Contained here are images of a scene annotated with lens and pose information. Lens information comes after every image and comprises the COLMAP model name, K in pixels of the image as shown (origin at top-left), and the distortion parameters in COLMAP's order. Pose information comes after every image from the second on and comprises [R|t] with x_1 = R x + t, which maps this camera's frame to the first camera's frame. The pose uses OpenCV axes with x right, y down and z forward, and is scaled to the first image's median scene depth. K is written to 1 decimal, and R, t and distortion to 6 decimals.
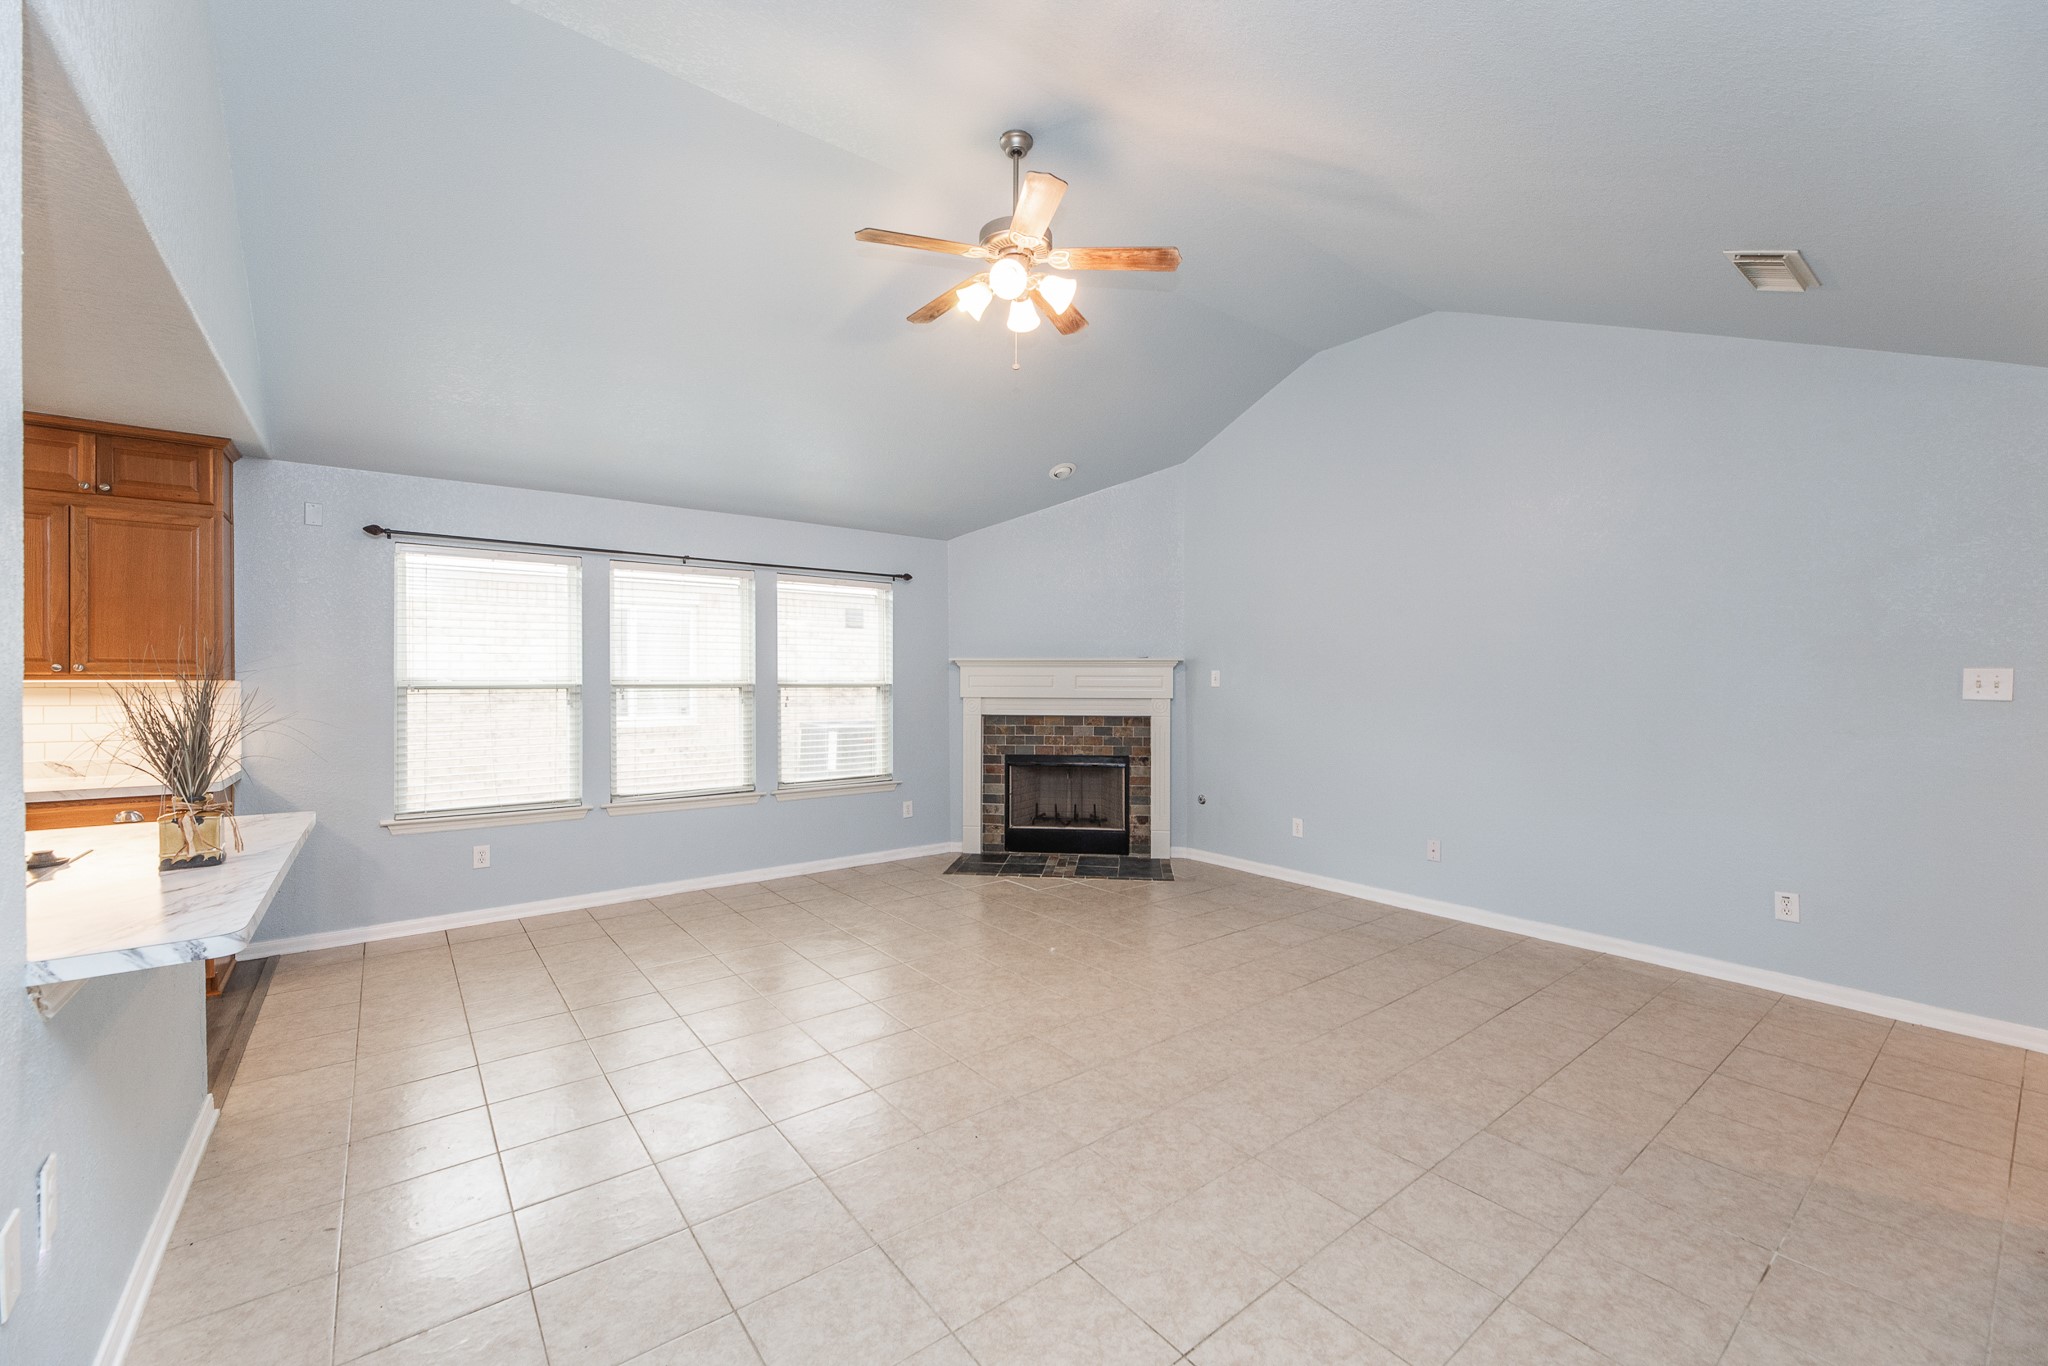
lens RADIAL K [[822.9, 0, 1038.7], [0, 822.9, 682.4], [0, 0, 1]] dist [-0.004161, 0.000260]
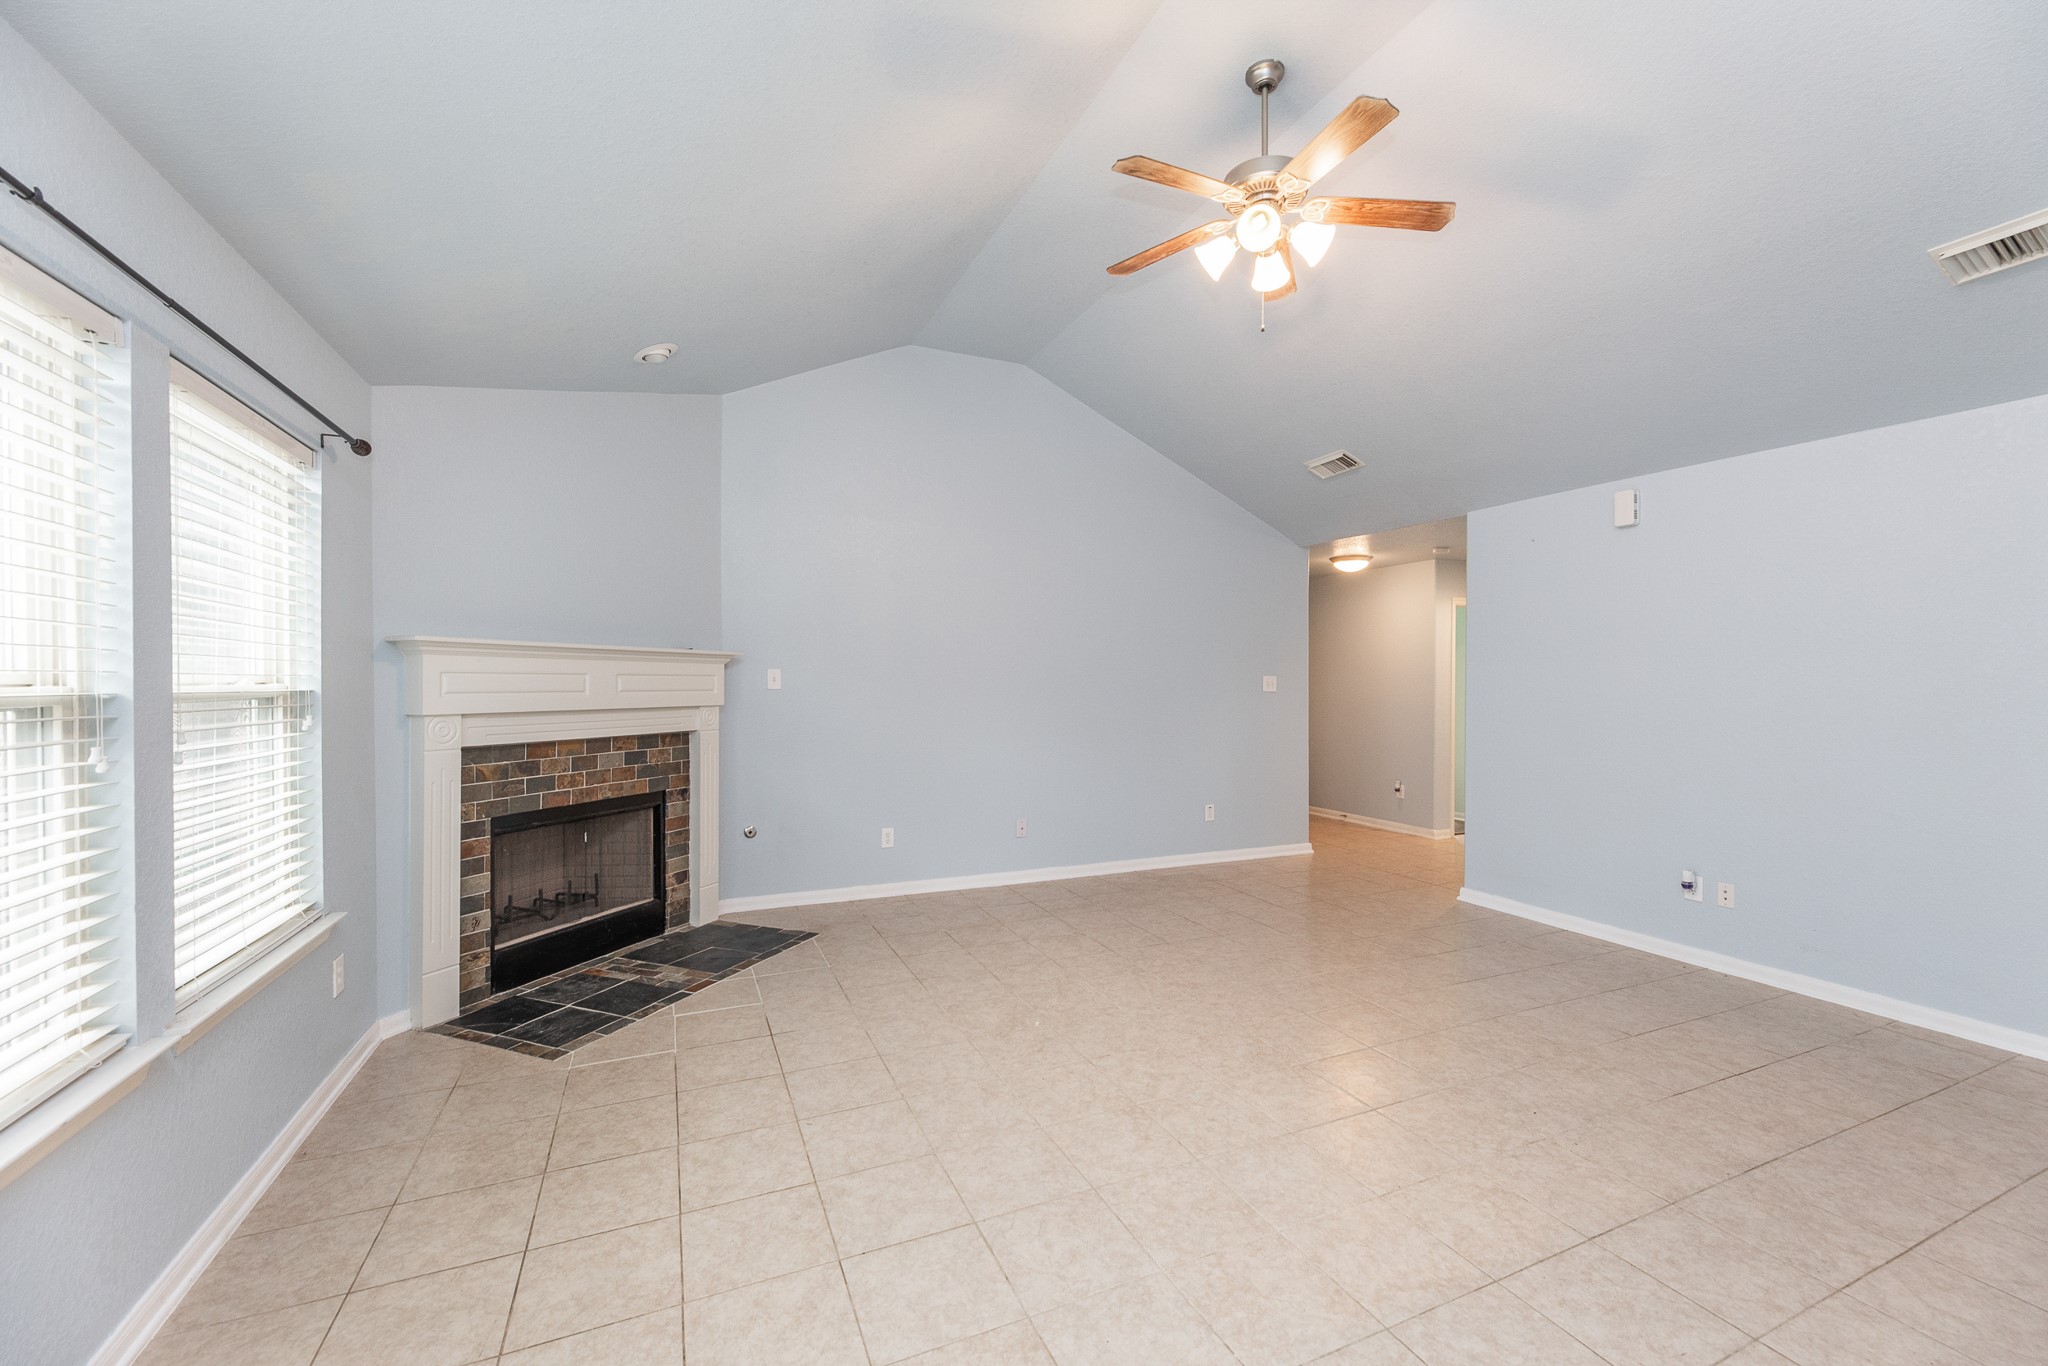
lens RADIAL K [[822.9, 0, 1037.8], [0, 822.9, 682.2], [0, 0, 1]] dist [-0.004161, 0.000260]
pose [[0.245027, -0.001530, 0.969515, -0.587356], [0.000314, 0.999999, 0.001499, -0.003180], [-0.969516, -0.000063, 0.245027, 0.634001]]
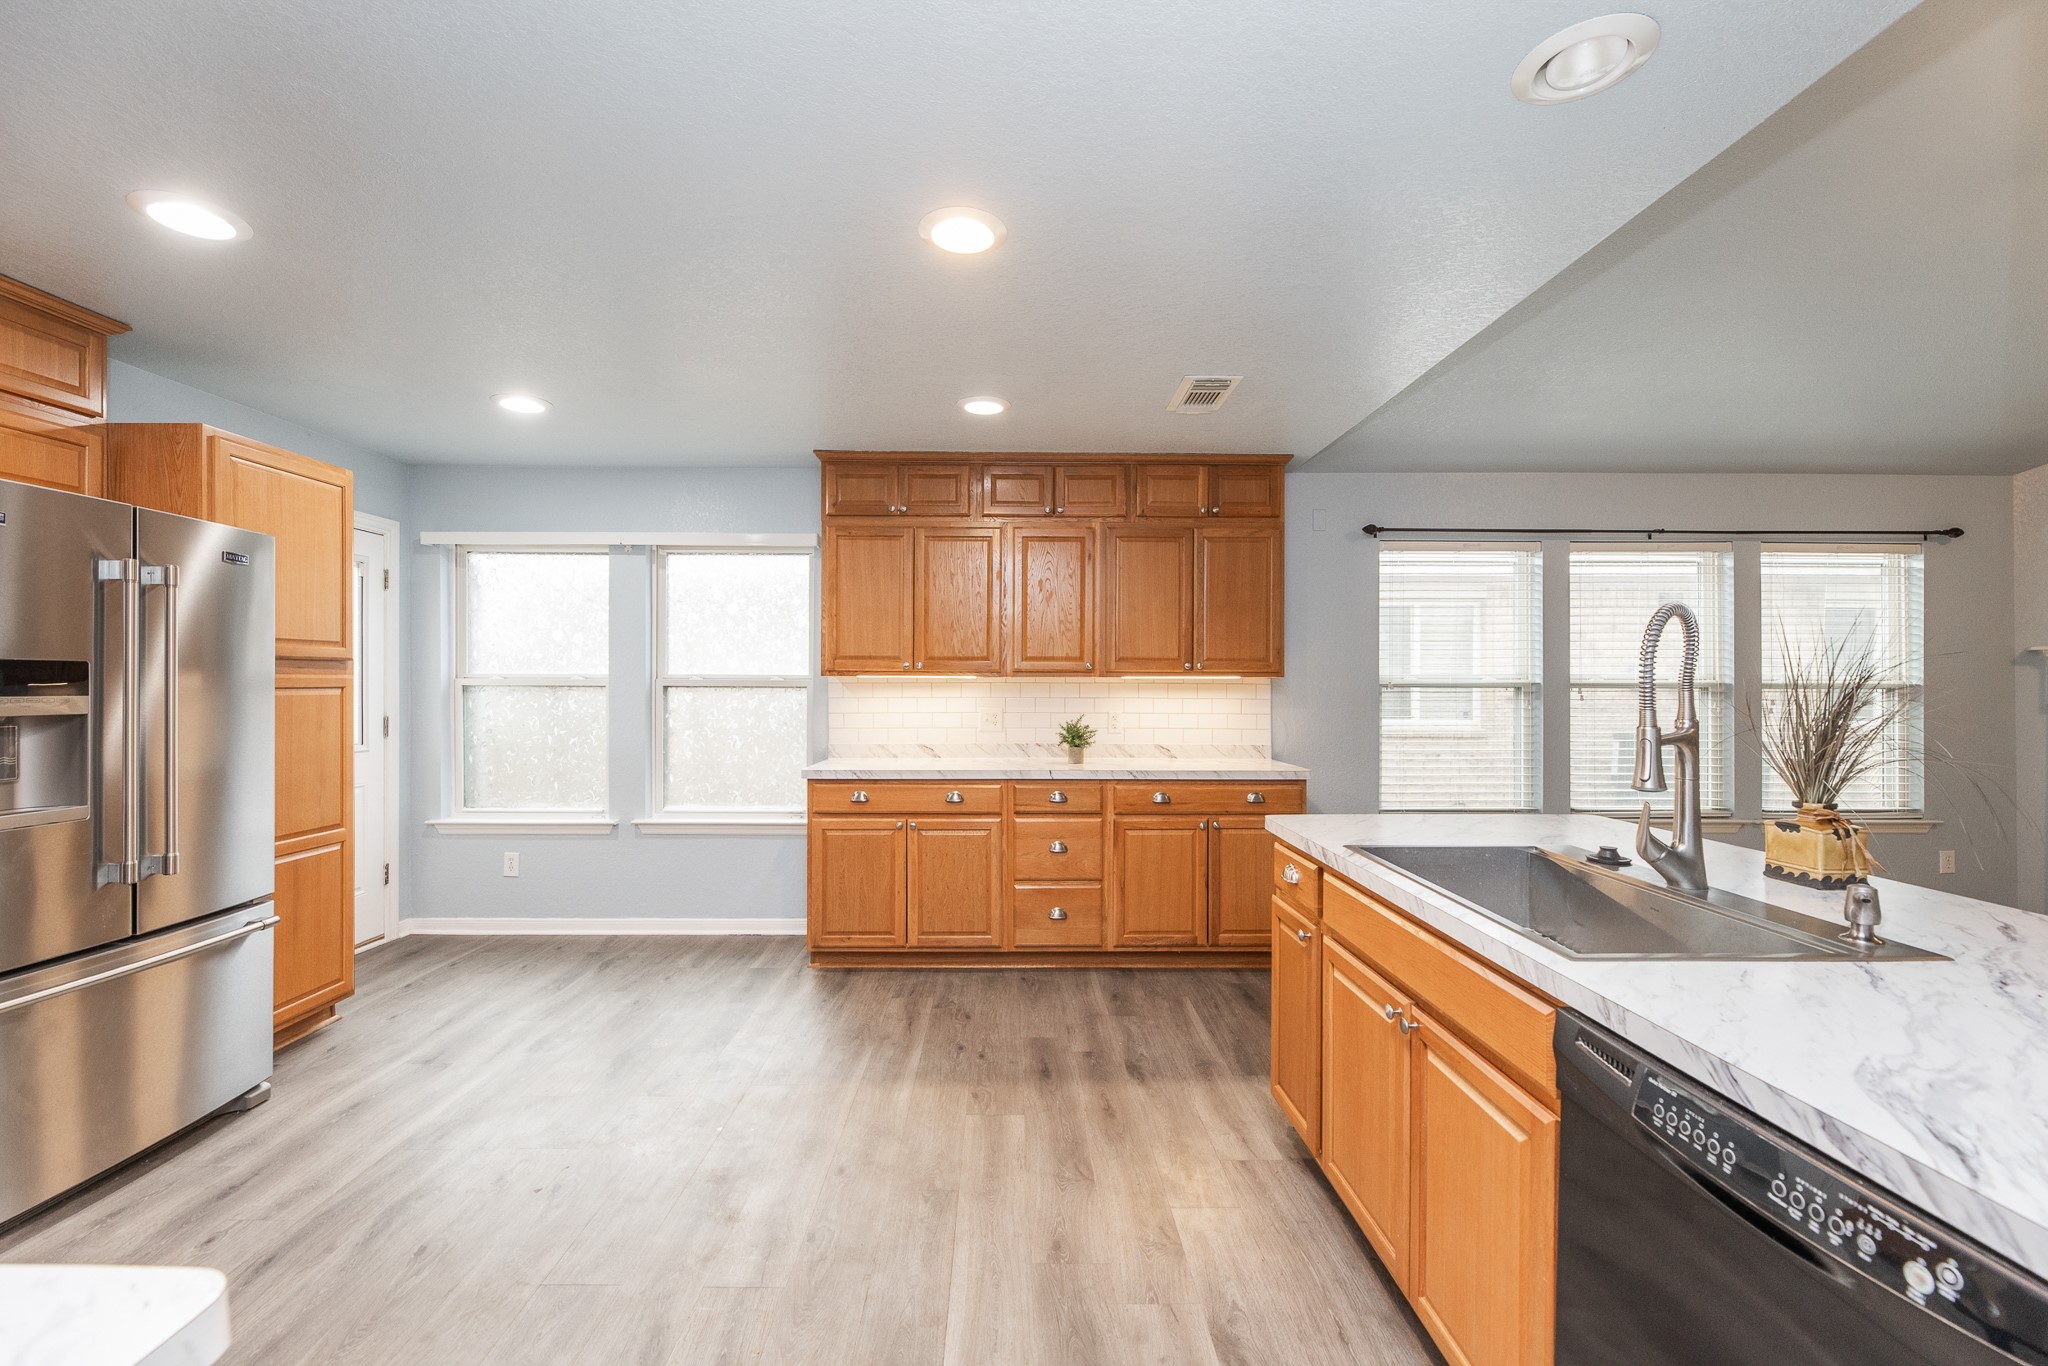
lens RADIAL K [[822.9, 0, 1014.6], [0, 822.9, 692.9], [0, 0, 1]] dist [-0.004161, 0.000260]
pose [[0.789821, 0.008336, -0.613281, -0.428889], [-0.004235, 0.999958, 0.008138, 0.008144], [0.613323, -0.003830, 0.789823, -0.061530]]
